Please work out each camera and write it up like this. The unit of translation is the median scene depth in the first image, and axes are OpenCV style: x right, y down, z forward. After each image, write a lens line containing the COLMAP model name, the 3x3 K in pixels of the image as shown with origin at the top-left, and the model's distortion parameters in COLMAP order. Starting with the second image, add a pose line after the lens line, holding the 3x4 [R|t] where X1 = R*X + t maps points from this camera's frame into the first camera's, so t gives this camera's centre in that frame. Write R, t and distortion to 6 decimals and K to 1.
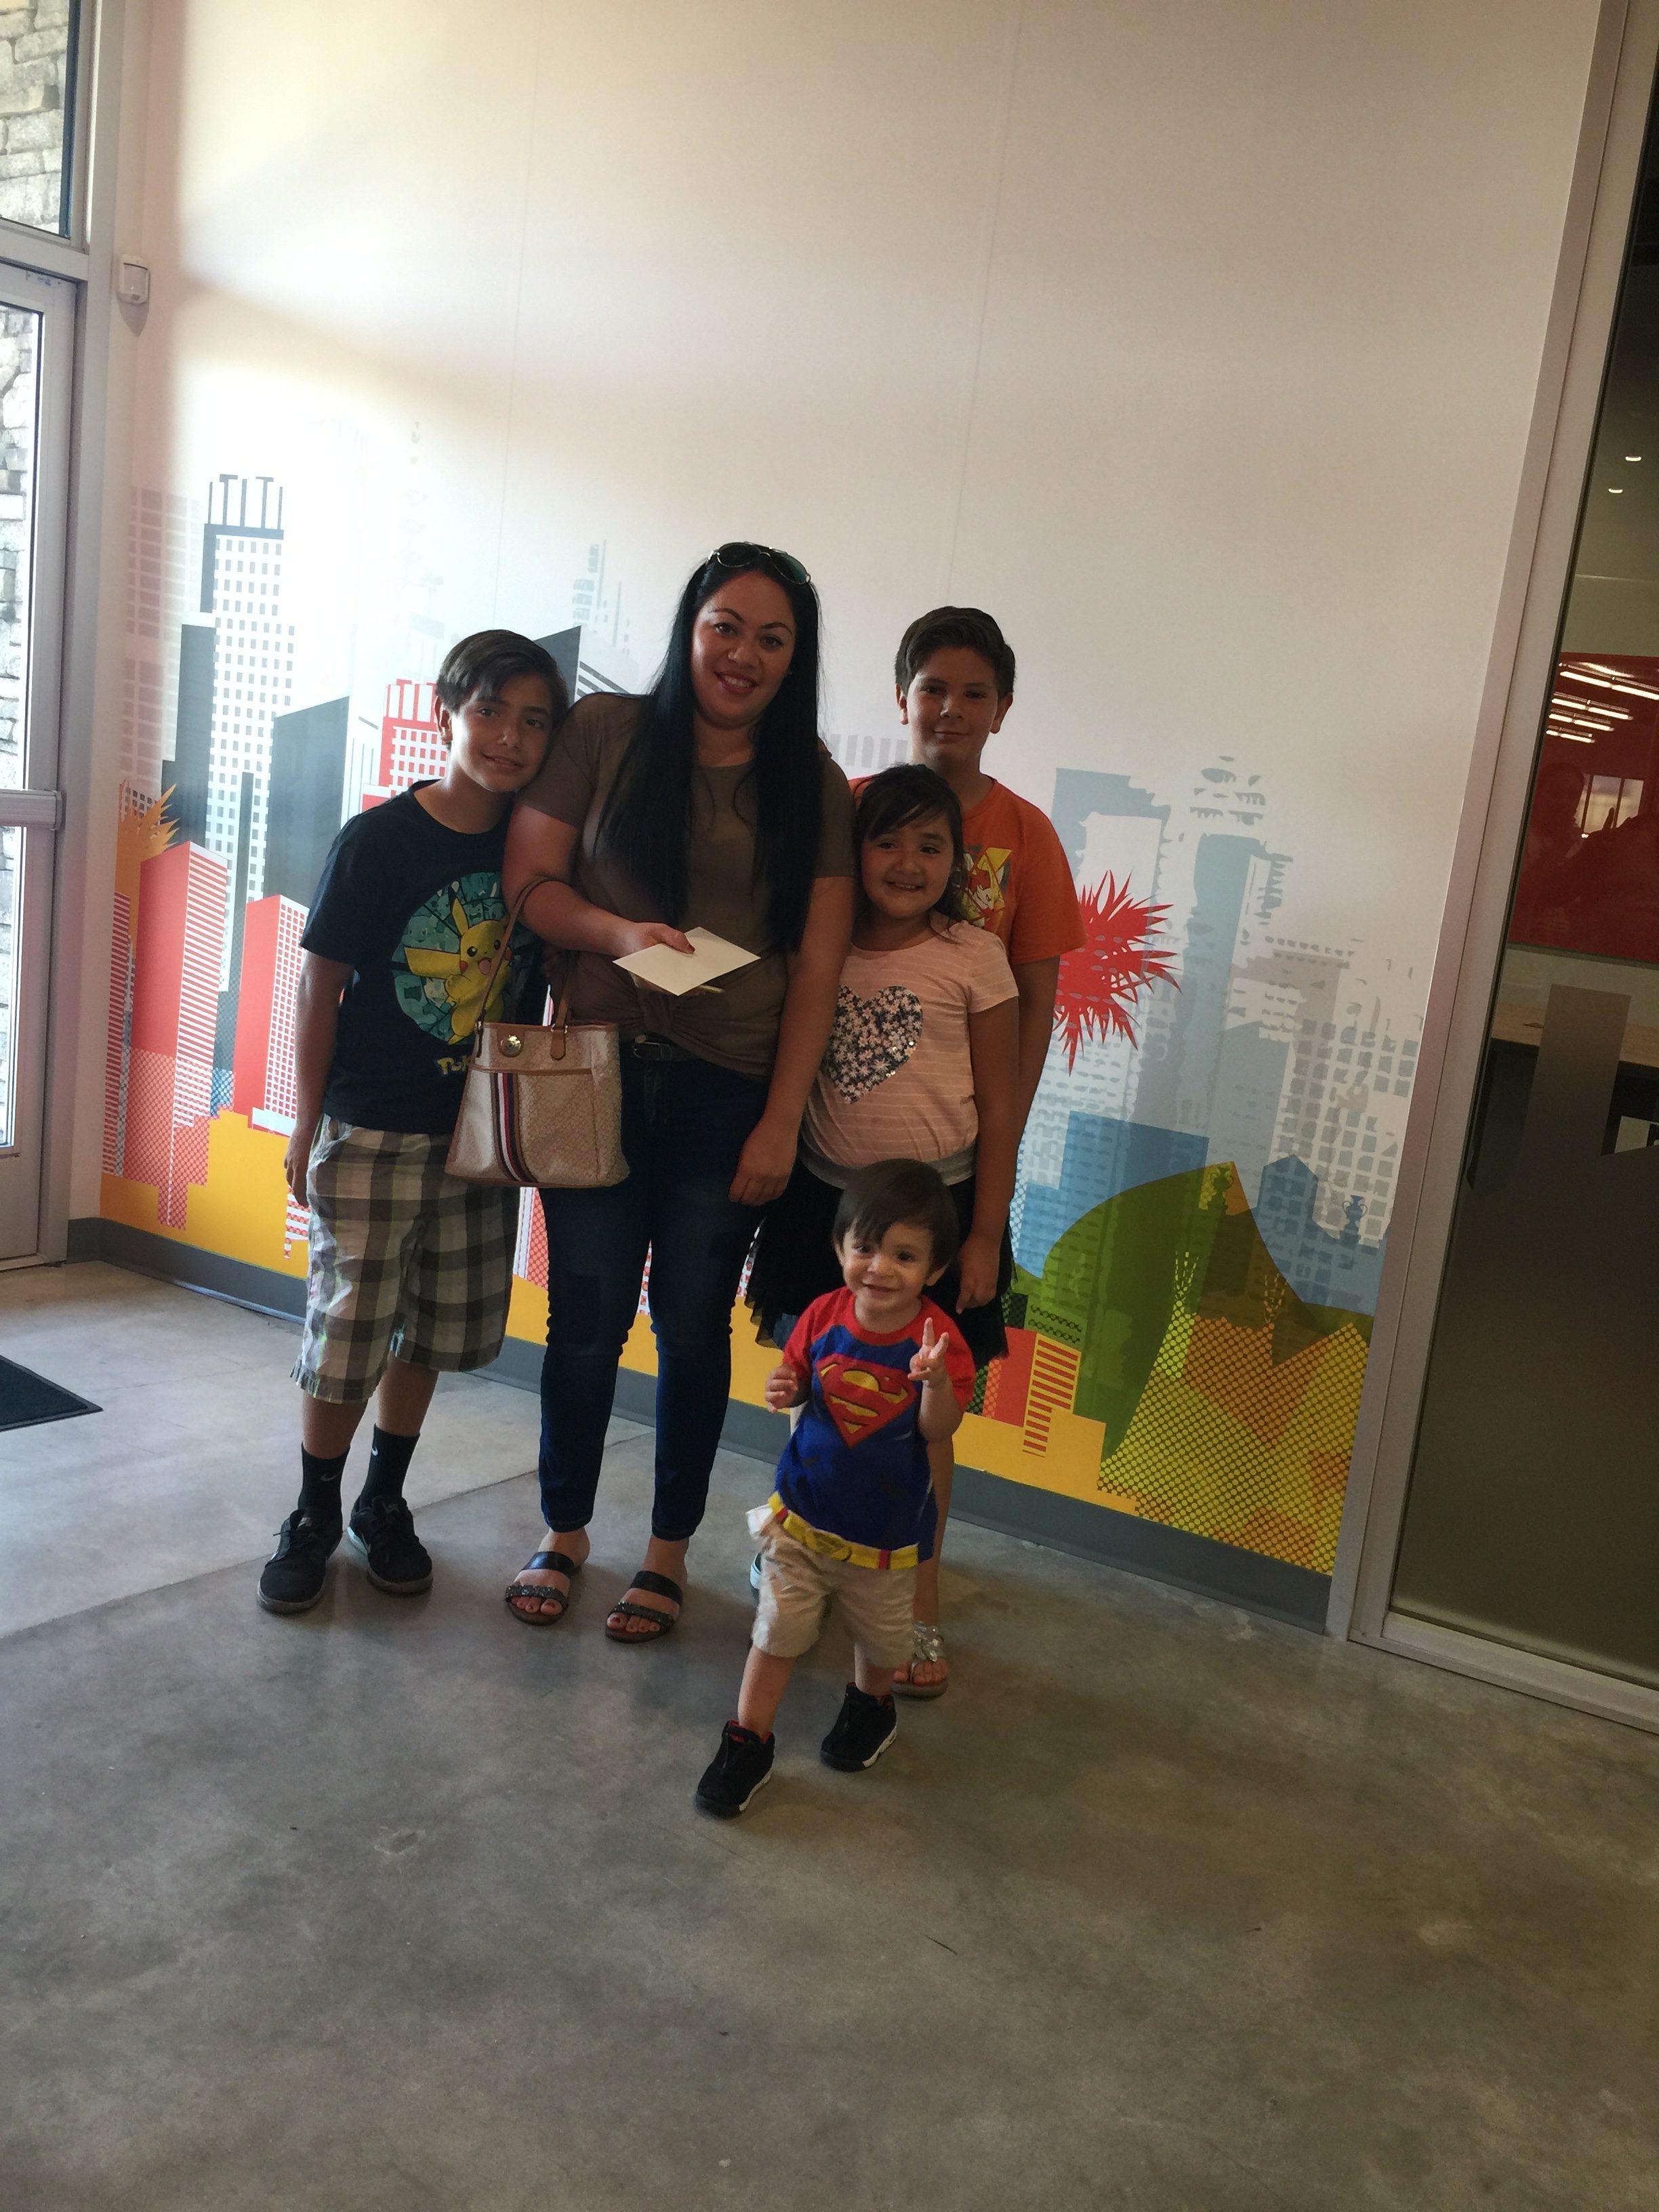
lens RADIAL K [[1974.6, 0, 826.0], [0, 1974.6, 1103.3], [0, 0, 1]] dist [0.071220, -0.085556]
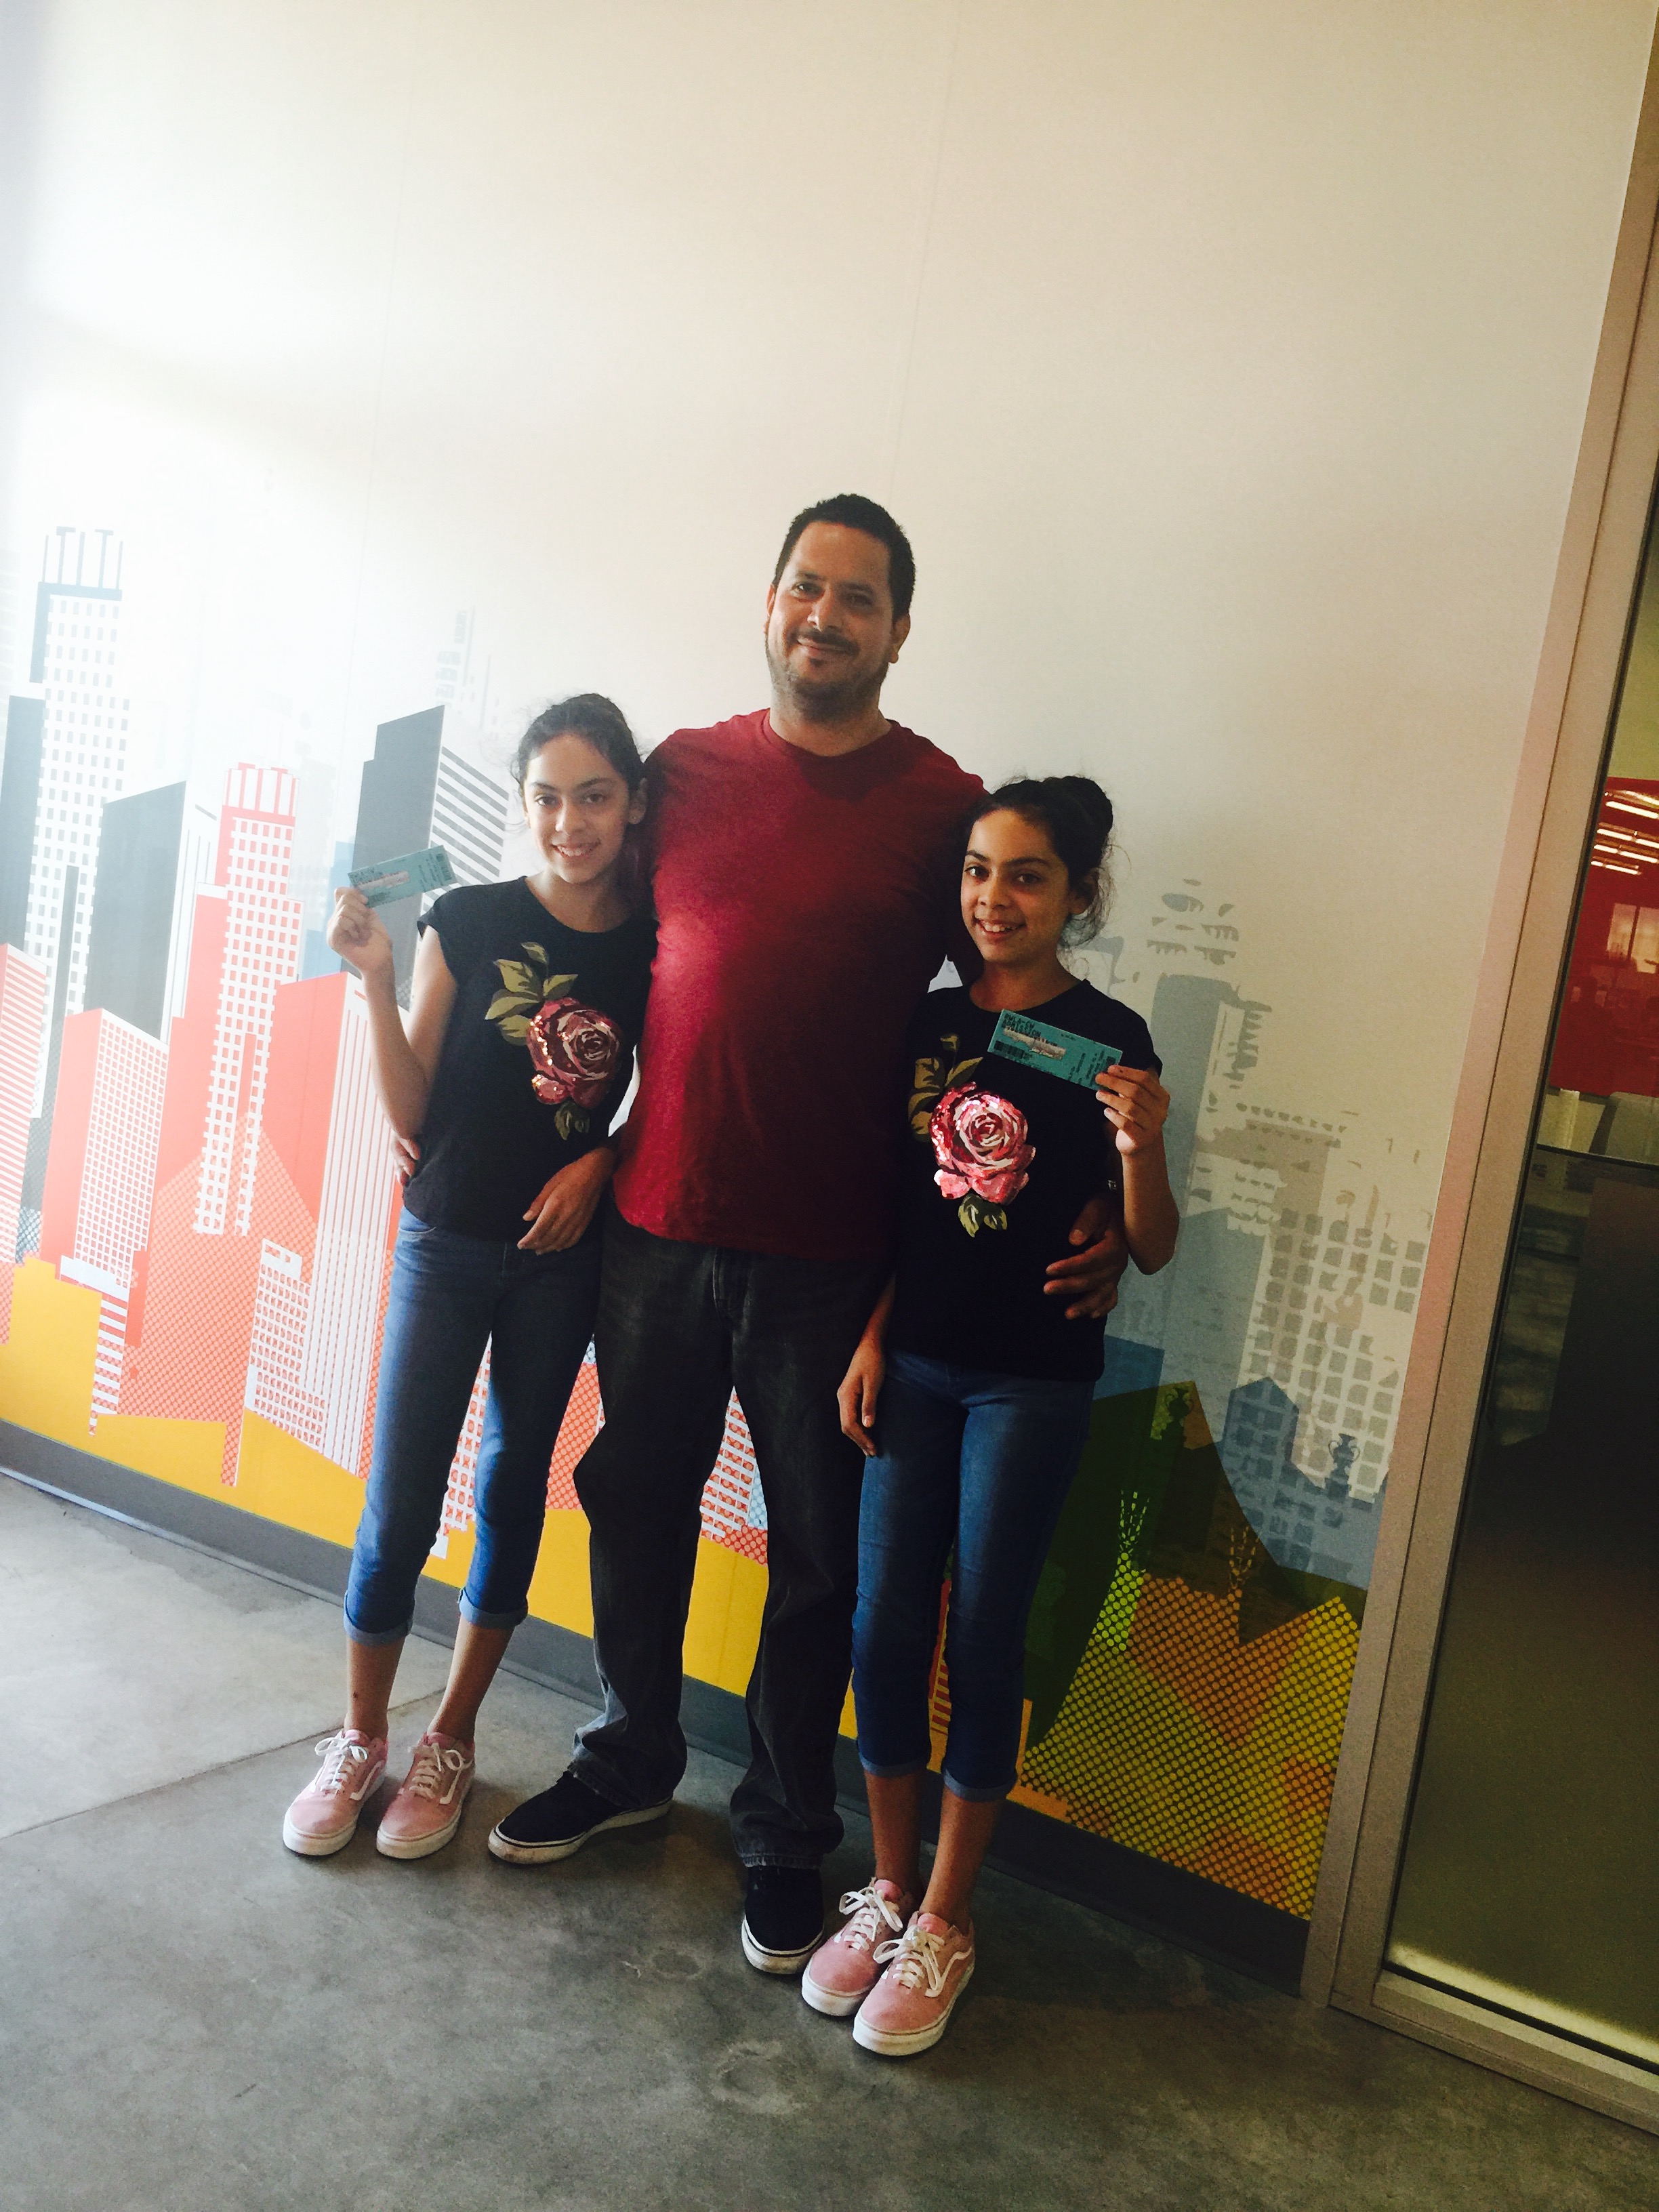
lens RADIAL K [[1974.6, 0, 826.5], [0, 1974.6, 1092.5], [0, 0, 1]] dist [0.071220, -0.085556]
pose [[0.999381, 0.029584, -0.019058, 0.067273], [-0.030666, 0.997772, -0.059251, -0.033979], [0.017263, 0.059799, 0.998061, 0.186359]]
